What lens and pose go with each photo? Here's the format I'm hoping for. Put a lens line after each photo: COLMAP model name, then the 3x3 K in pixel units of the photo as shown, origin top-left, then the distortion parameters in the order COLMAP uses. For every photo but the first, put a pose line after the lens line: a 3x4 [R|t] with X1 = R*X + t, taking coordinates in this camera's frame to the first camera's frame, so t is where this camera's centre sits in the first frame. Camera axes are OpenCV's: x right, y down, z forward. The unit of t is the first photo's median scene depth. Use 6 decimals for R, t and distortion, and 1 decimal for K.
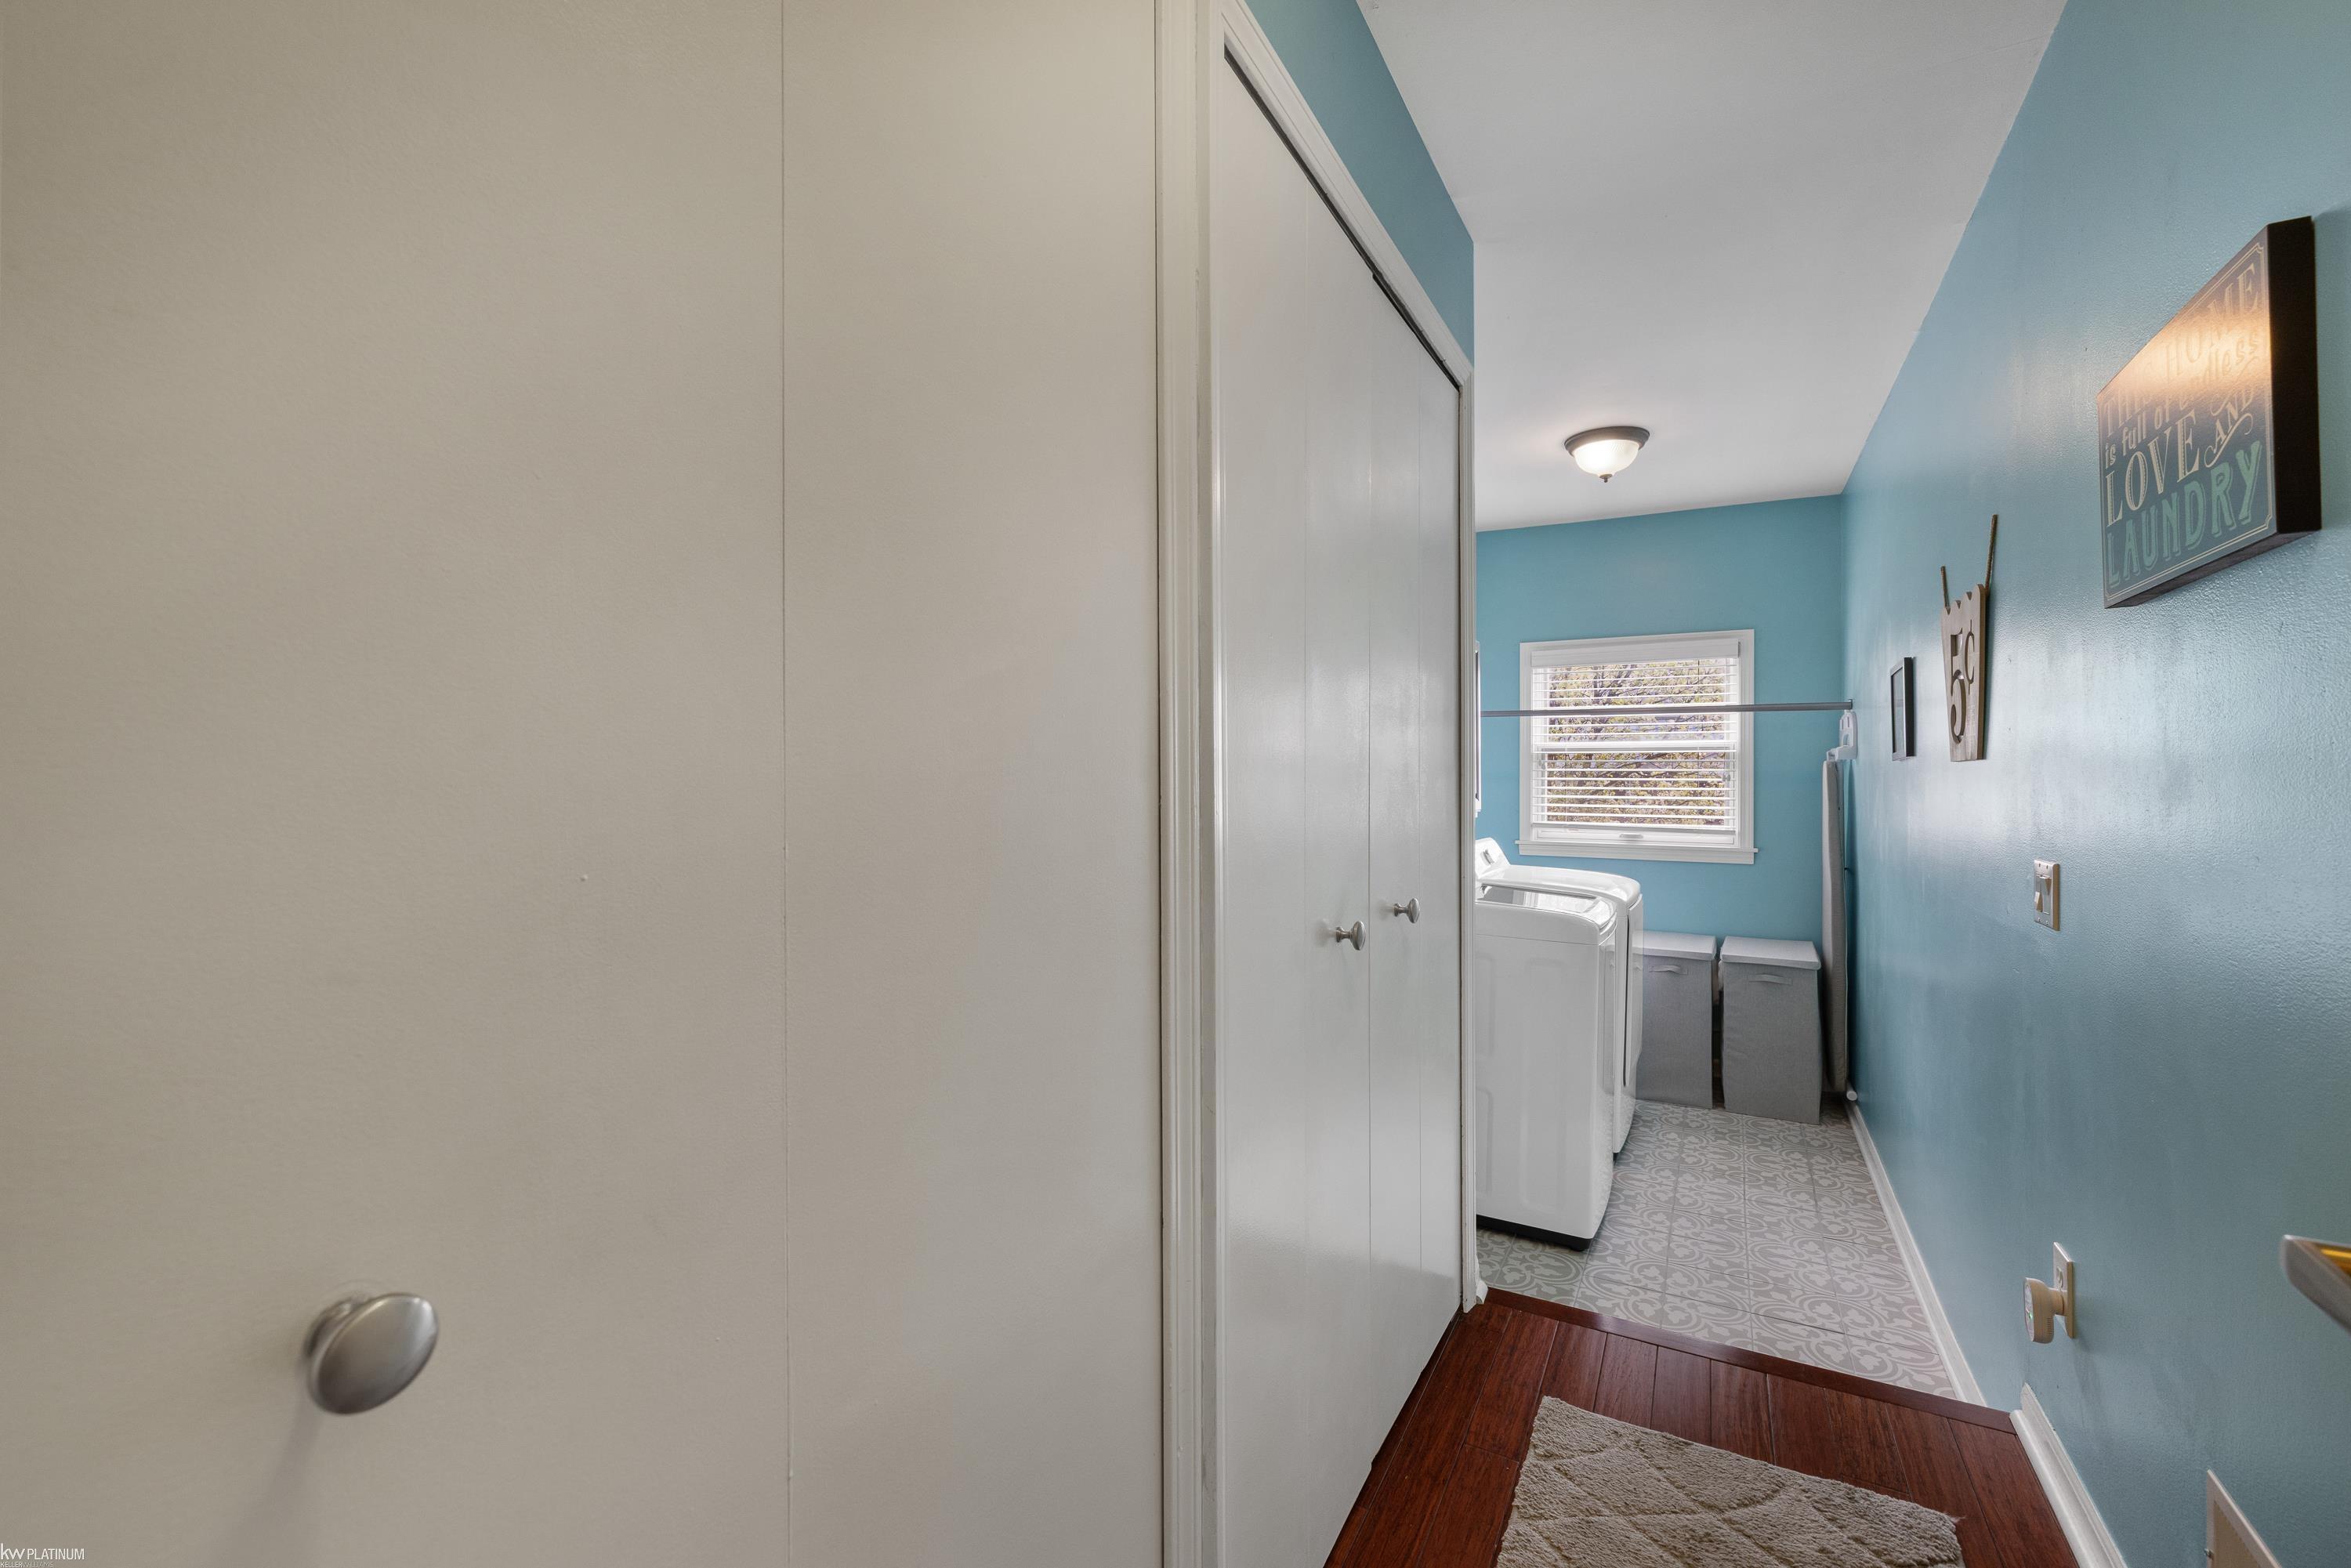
lens RADIAL K [[993.6, 0, 1175.0], [0, 993.6, 774.0], [0, 0, 1]] dist [-0.002455, -0.000253]
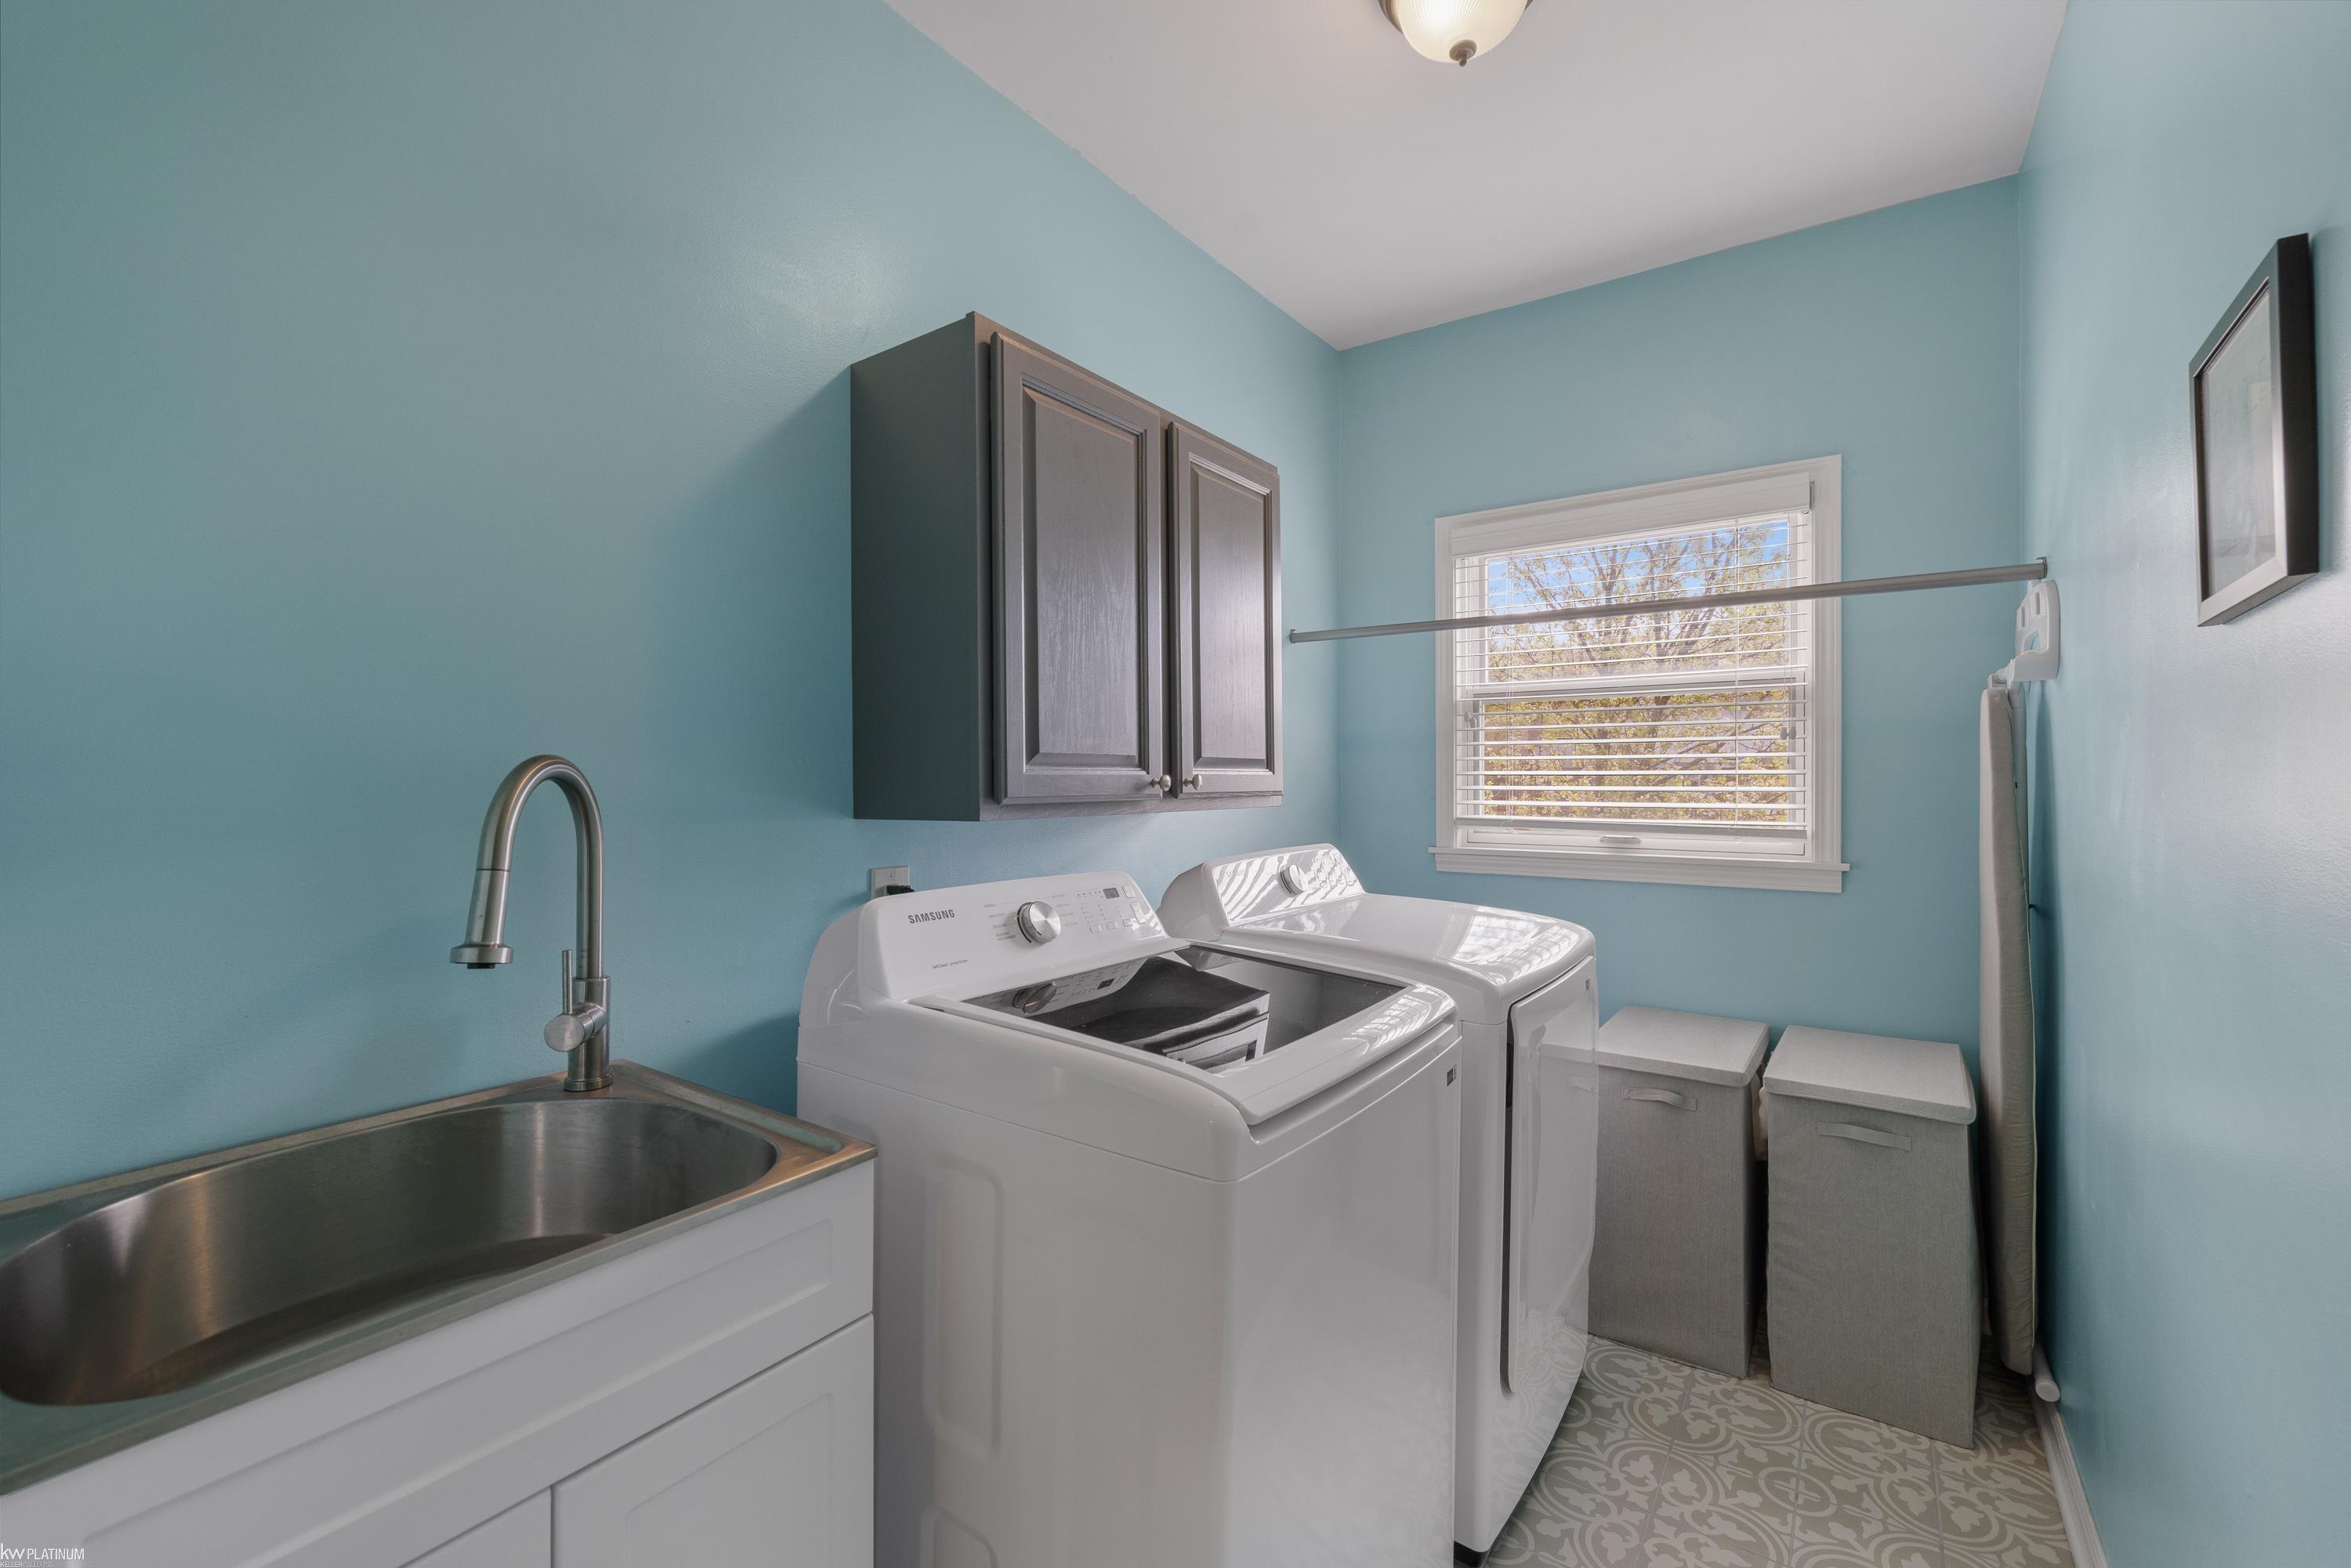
lens RADIAL K [[993.6, 0, 1173.2], [0, 993.6, 782.5], [0, 0, 1]] dist [-0.002455, -0.000253]
pose [[0.994569, -0.005673, -0.103924, 0.303441], [0.006353, 0.999961, 0.006212, 0.027788], [0.103884, -0.006839, 0.994566, 0.465784]]
